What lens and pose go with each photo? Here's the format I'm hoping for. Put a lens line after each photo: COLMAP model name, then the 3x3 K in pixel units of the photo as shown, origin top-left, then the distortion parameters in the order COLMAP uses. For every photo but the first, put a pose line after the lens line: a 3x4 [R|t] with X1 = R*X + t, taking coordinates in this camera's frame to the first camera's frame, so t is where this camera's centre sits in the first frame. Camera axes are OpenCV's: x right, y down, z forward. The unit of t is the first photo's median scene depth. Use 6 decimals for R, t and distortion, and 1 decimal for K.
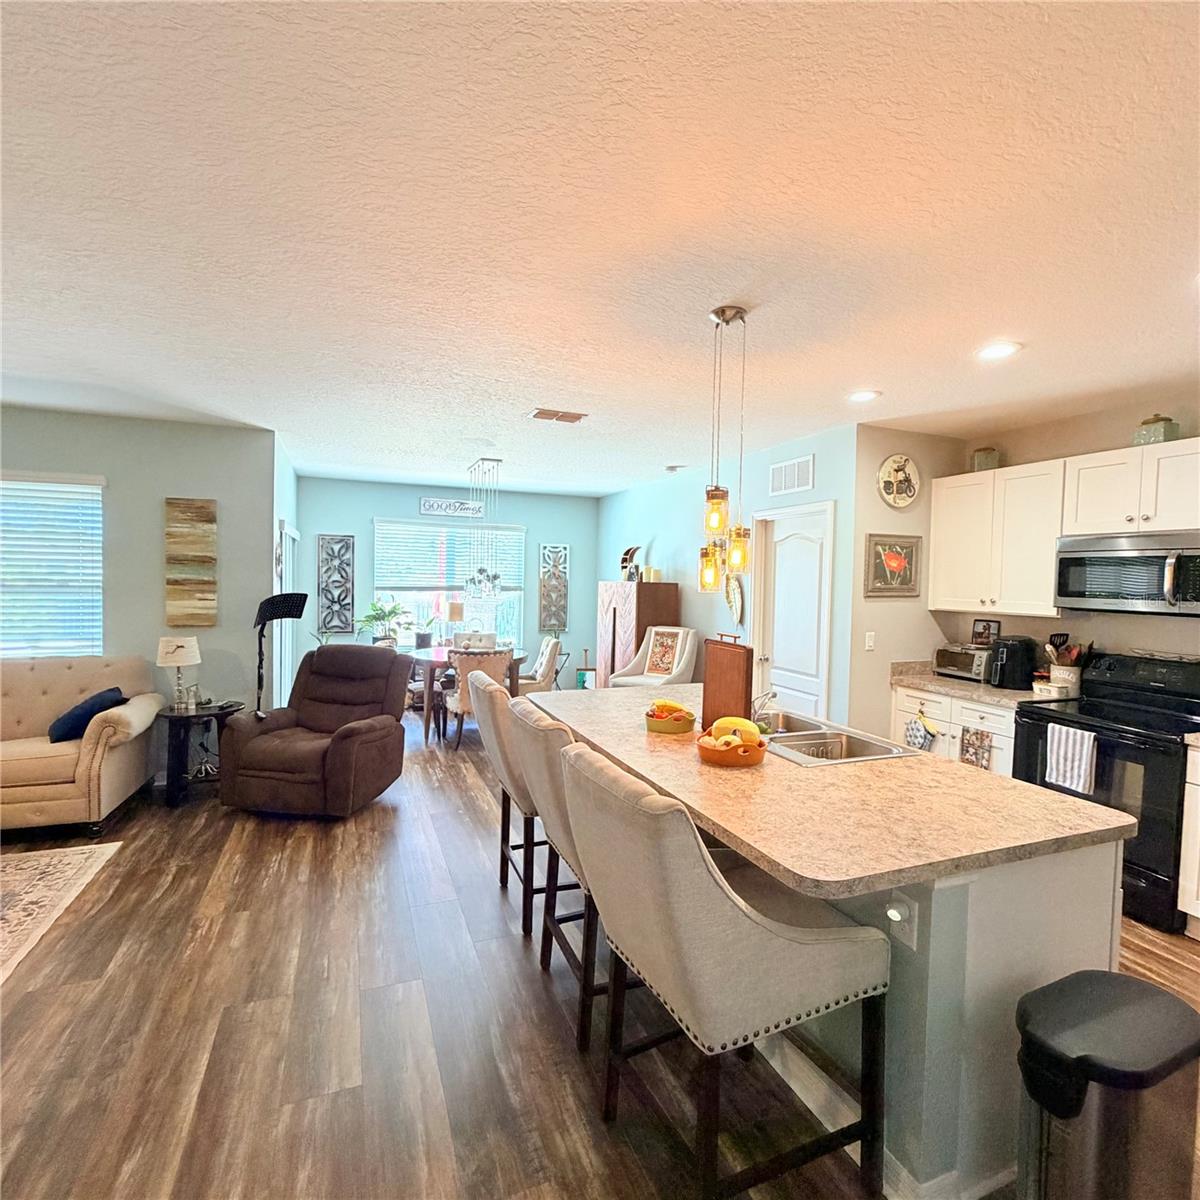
lens RADIAL K [[636.0, 0, 598.1], [0, 636.0, 598.8], [0, 0, 1]] dist [-0.001191, -0.000679]
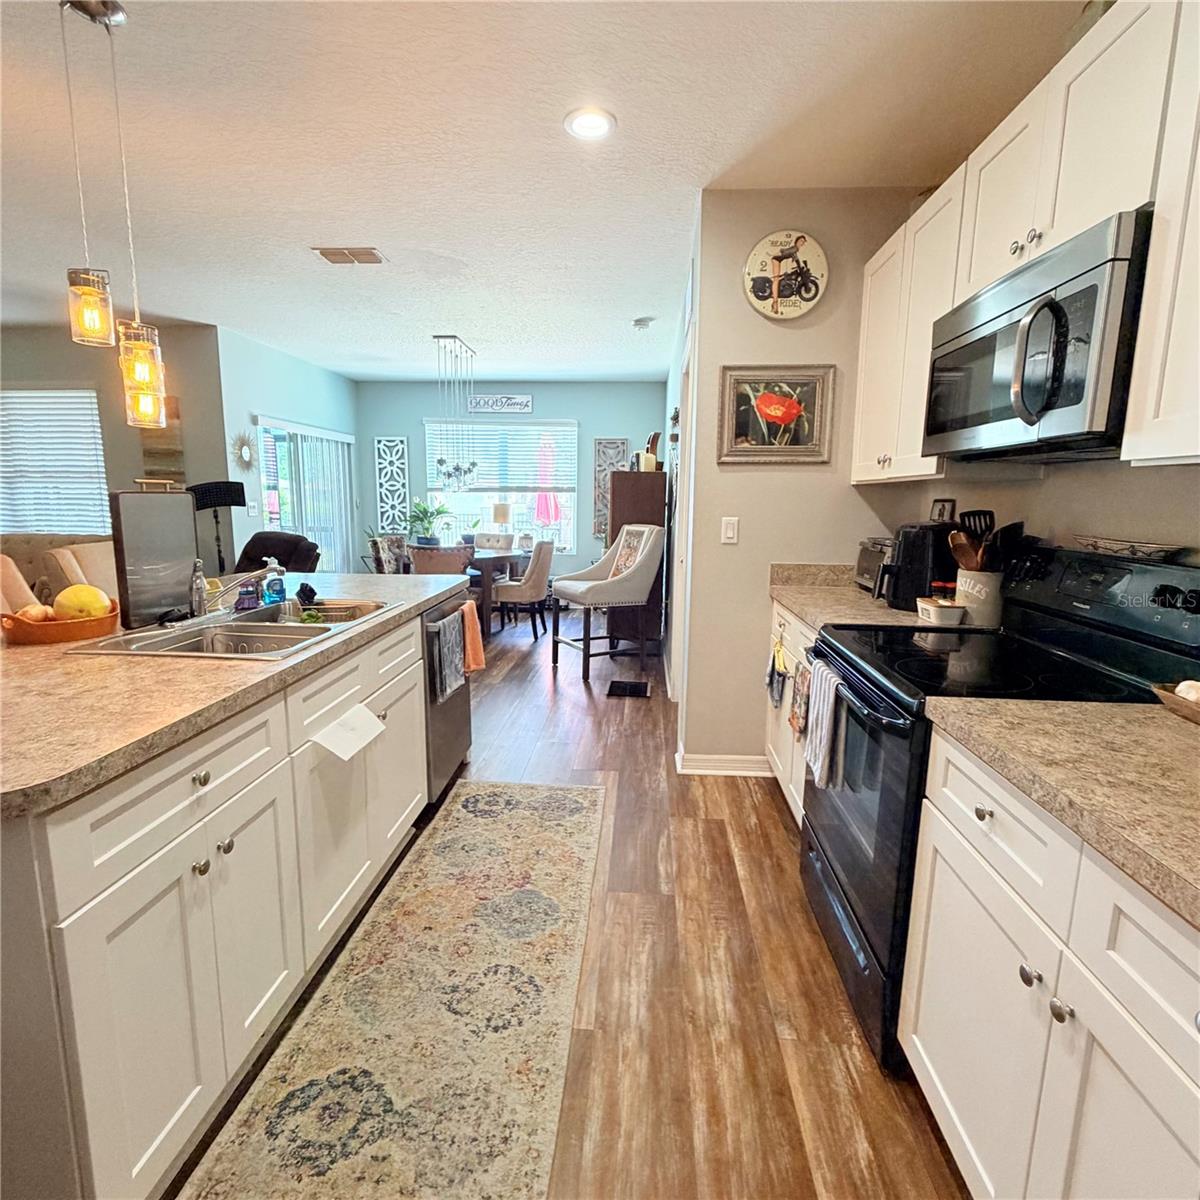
lens RADIAL K [[636.0, 0, 597.0], [0, 636.0, 598.3], [0, 0, 1]] dist [-0.001191, -0.000679]
pose [[0.900606, 0.058270, -0.430713, 0.461285], [-0.007628, 0.992939, 0.118381, 0.045734], [0.434569, -0.103330, 0.894691, 0.249875]]
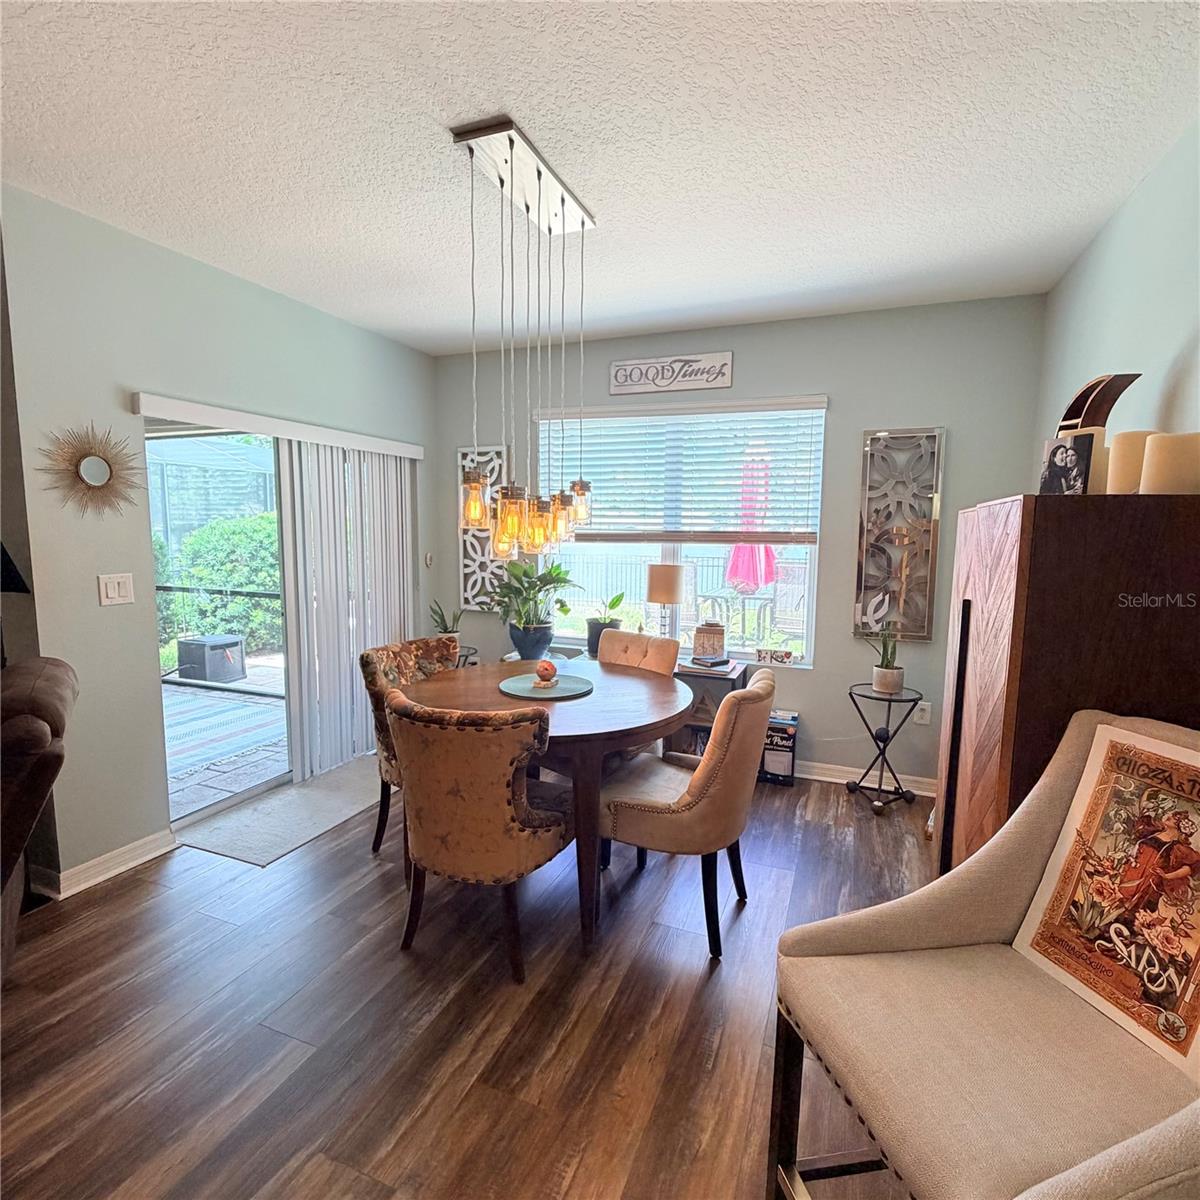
lens RADIAL K [[636.0, 0, 599.7], [0, 636.0, 596.5], [0, 0, 1]] dist [-0.001191, -0.000679]
pose [[0.726274, 0.061766, -0.684625, 0.116240], [-0.017940, 0.997319, 0.070946, -0.005608], [0.687172, -0.039244, 0.725434, 0.829563]]
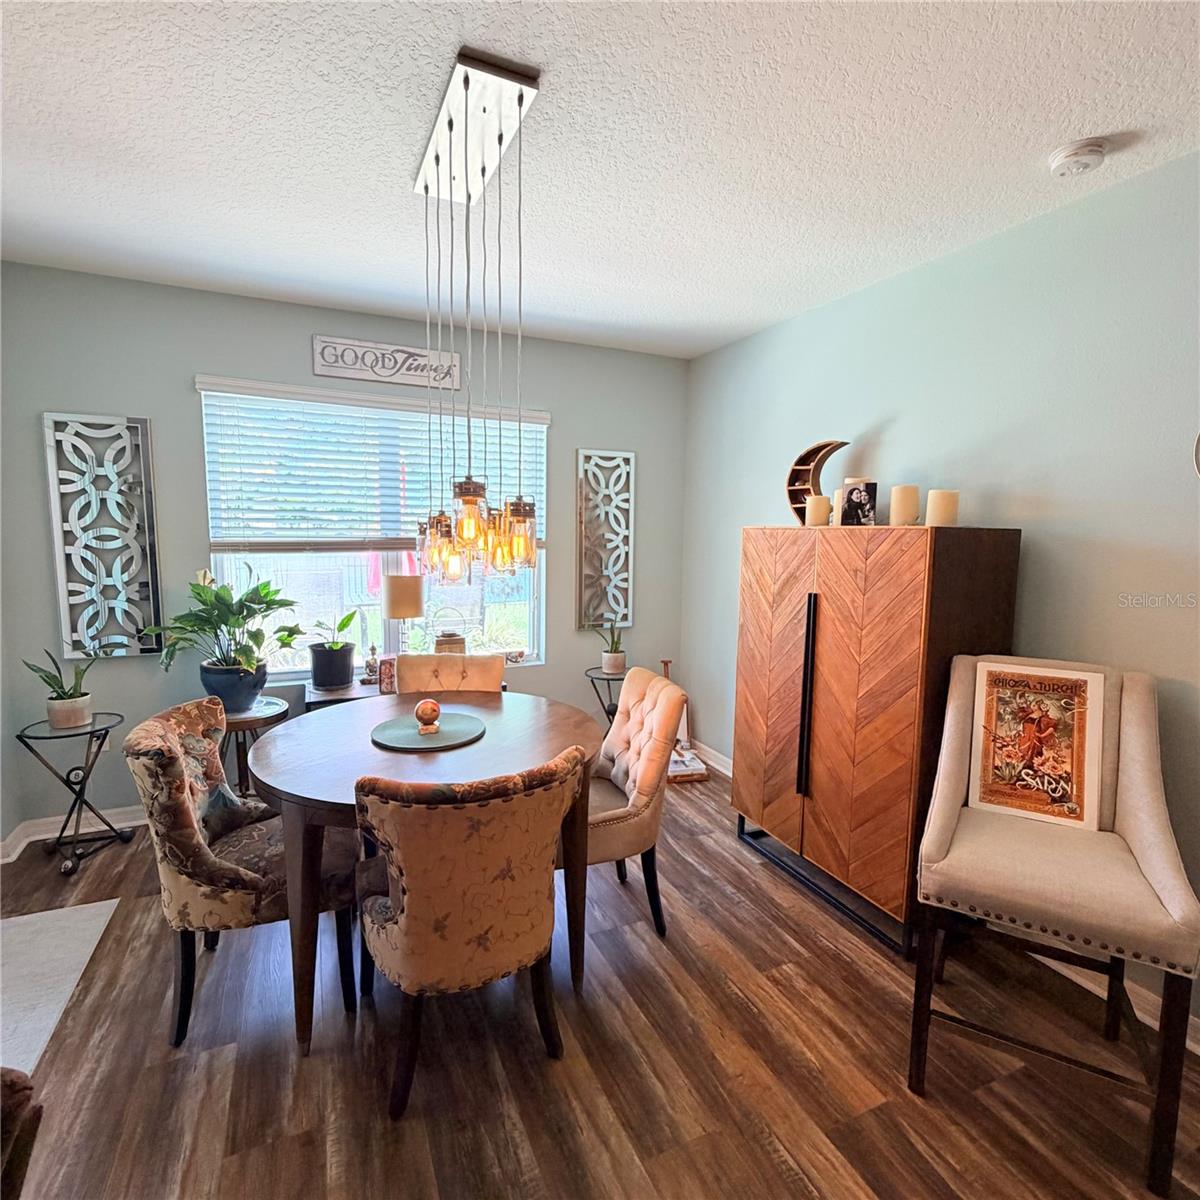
lens RADIAL K [[636.0, 0, 597.8], [0, 636.0, 597.8], [0, 0, 1]] dist [-0.001191, -0.000679]
pose [[0.998789, -0.012209, 0.047651, -0.147570], [0.008349, 0.996730, 0.080375, -0.019264], [-0.048476, -0.079880, 0.995625, 0.745436]]
